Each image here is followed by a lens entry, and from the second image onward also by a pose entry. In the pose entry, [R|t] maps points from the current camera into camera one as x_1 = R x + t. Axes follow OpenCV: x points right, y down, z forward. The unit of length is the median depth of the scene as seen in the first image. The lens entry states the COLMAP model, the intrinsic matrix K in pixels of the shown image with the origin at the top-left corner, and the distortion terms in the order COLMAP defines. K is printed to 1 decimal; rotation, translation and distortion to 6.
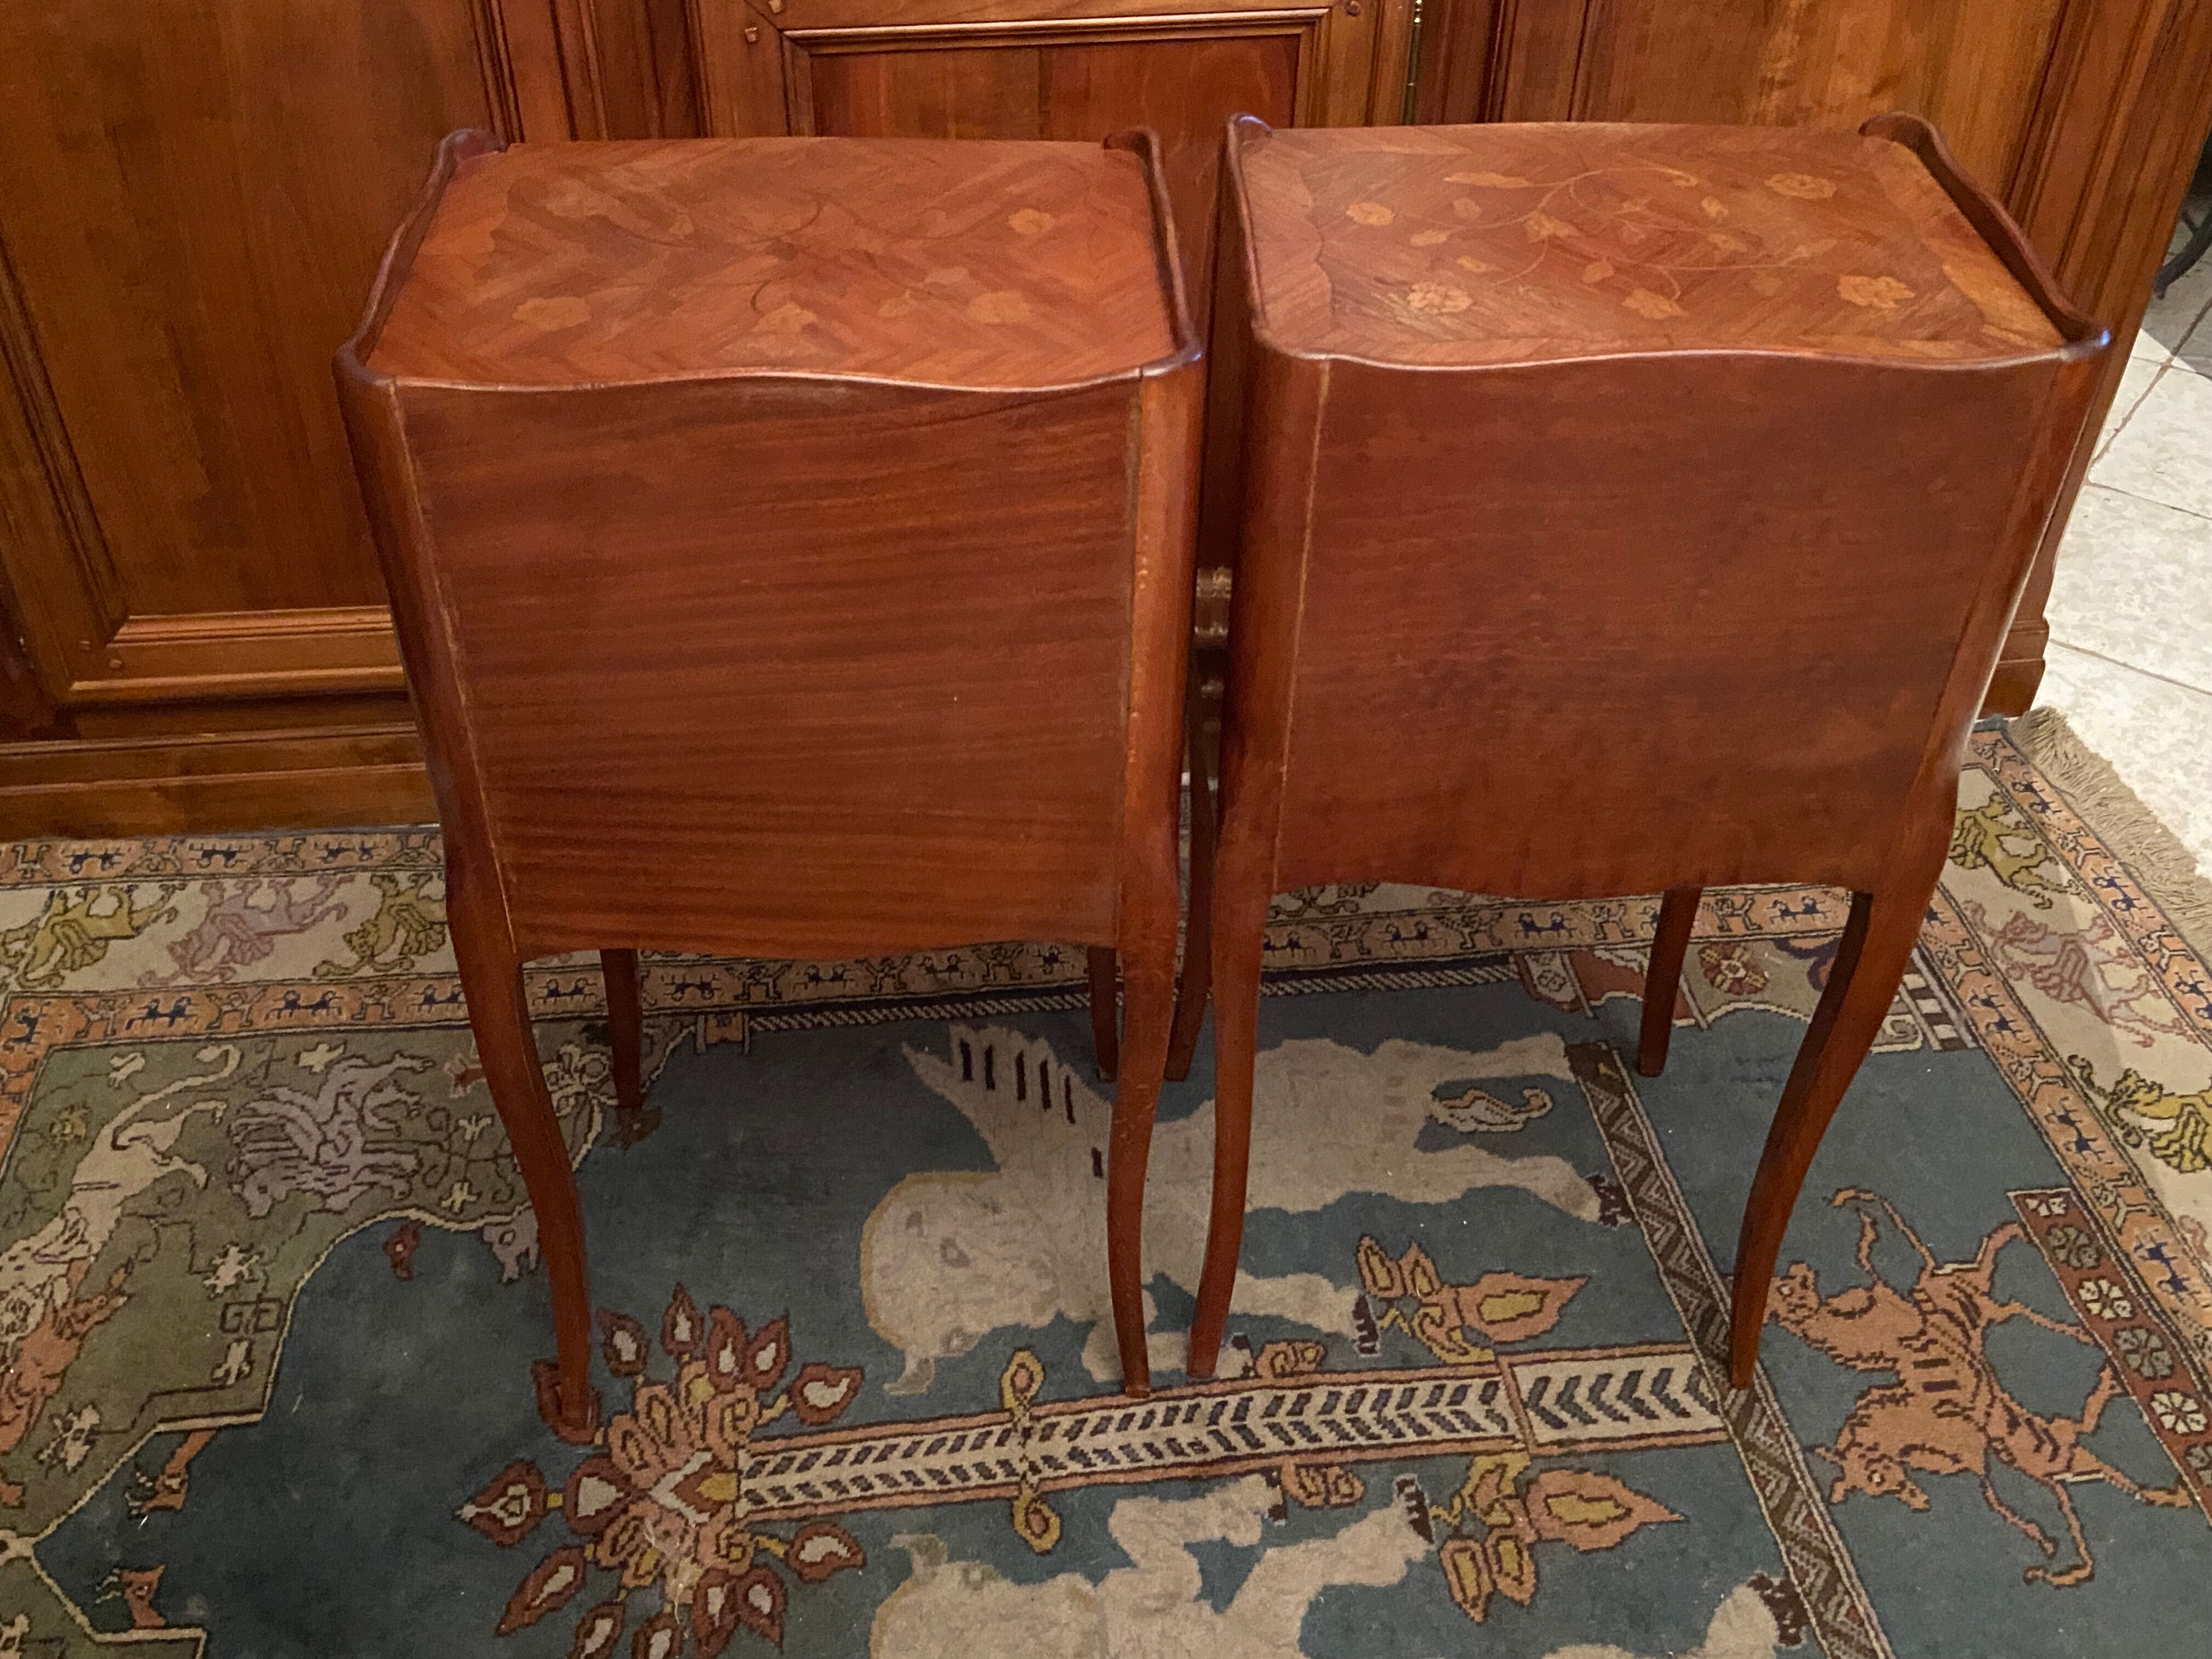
lens RADIAL K [[2084.3, 0, 1089.7], [0, 2084.3, 800.8], [0, 0, 1]] dist [0.074598, 0.000000]
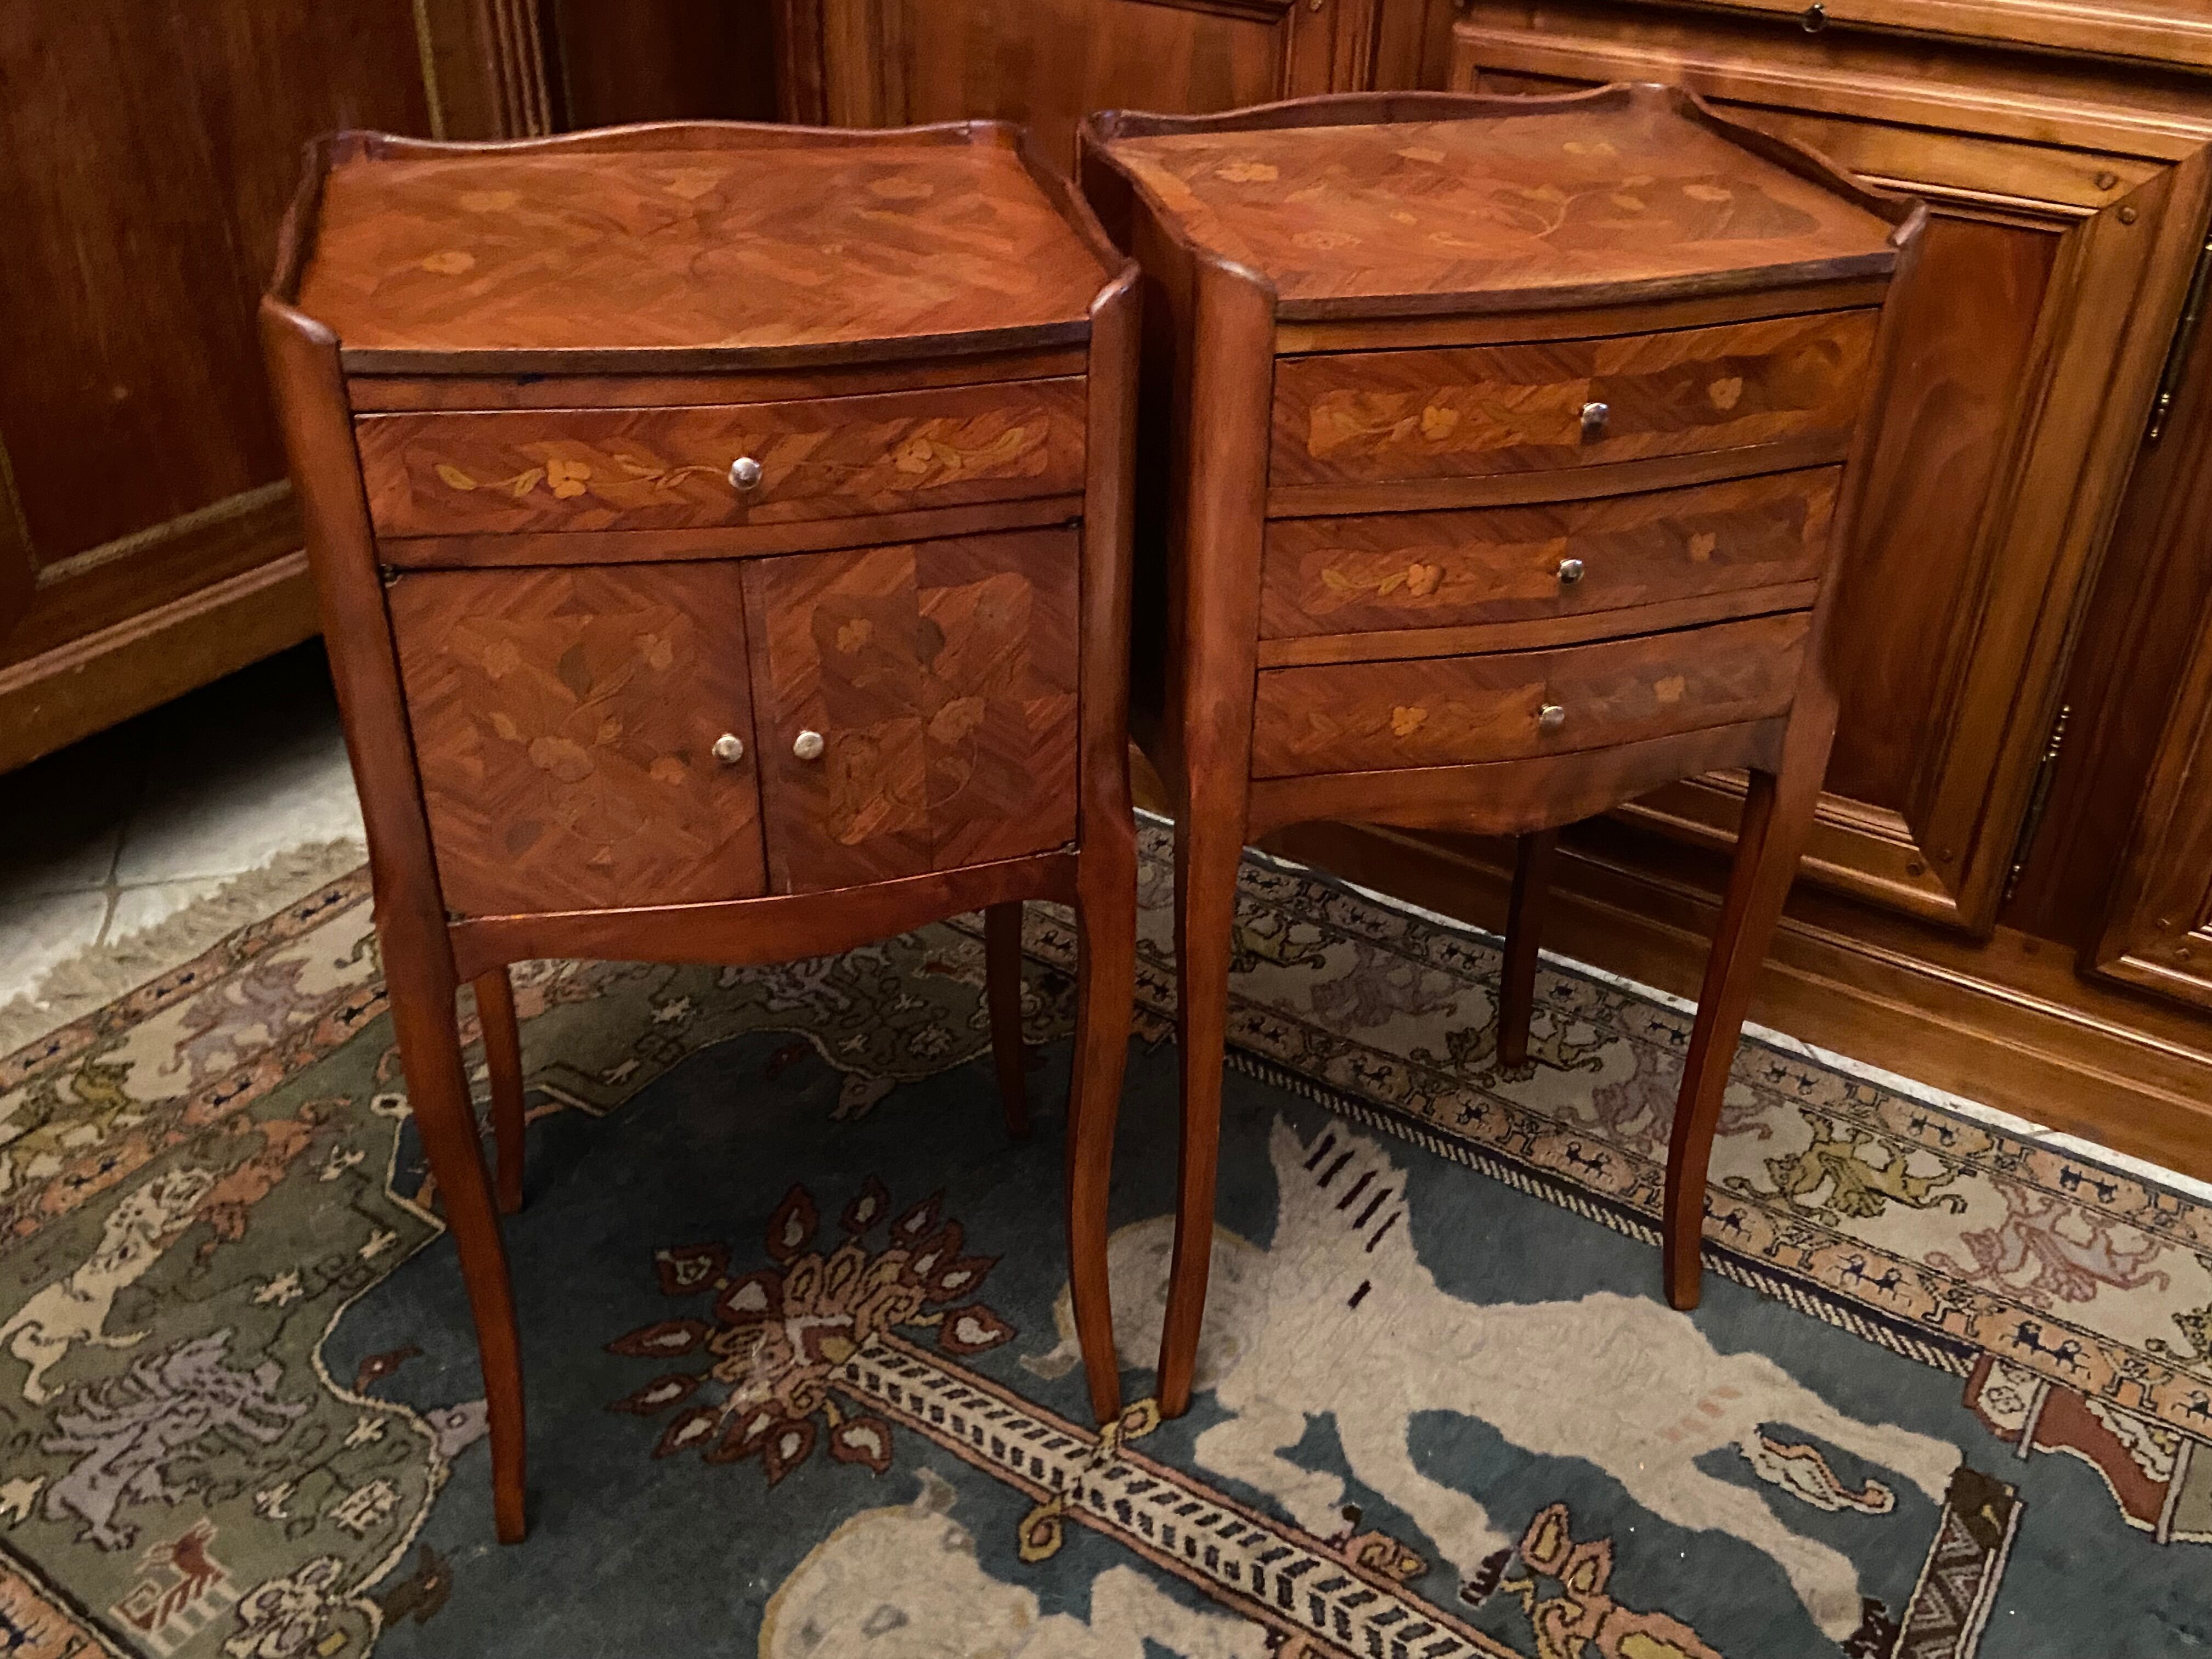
lens RADIAL K [[2084.3, 0, 1111.4], [0, 2084.3, 799.0], [0, 0, 1]] dist [0.074598, 0.000000]
pose [[0.776647, 0.340003, -0.530299, 0.375415], [-0.409524, 0.912177, -0.014921, 0.034465], [0.478654, 0.228759, 0.847679, 0.113585]]
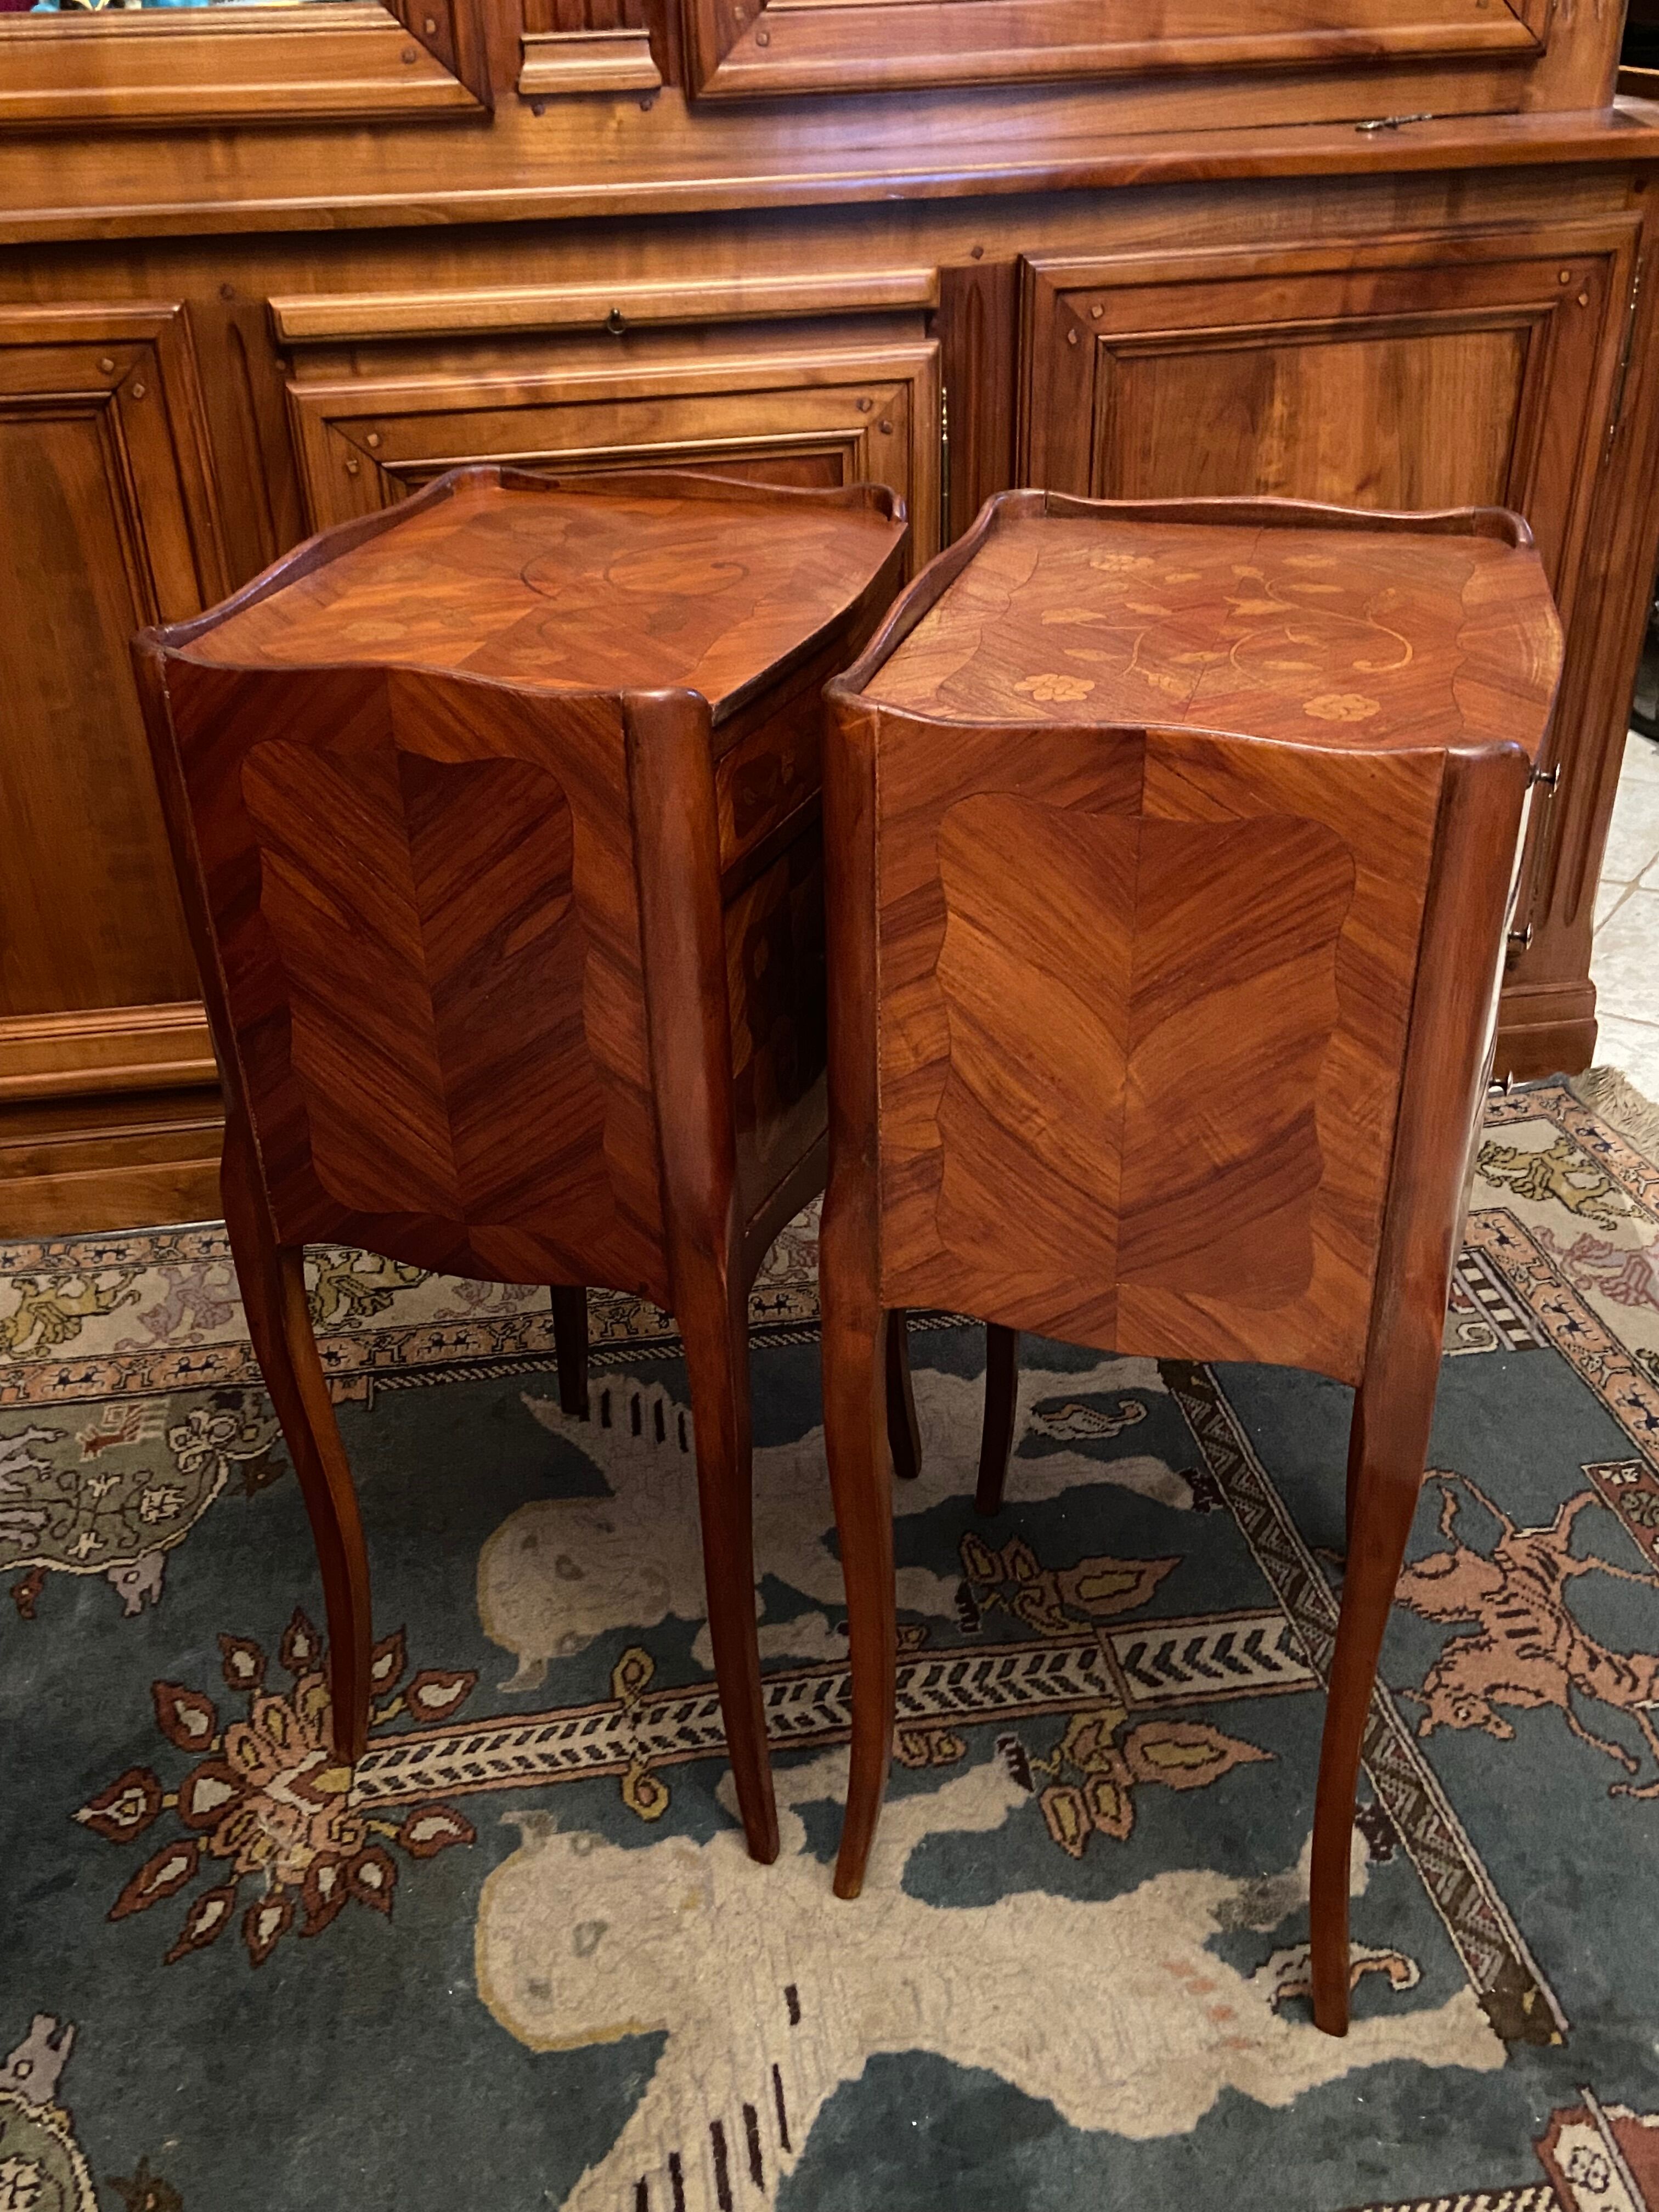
lens RADIAL K [[2084.3, 0, 798.9], [0, 2084.3, 1074.3], [0, 0, 1]] dist [0.074598, 0.000000]
pose [[0.998782, -0.048131, 0.010905, 0.051818], [0.049267, 0.985309, -0.163522, 0.160737], [-0.002875, 0.163860, 0.986479, -0.058532]]
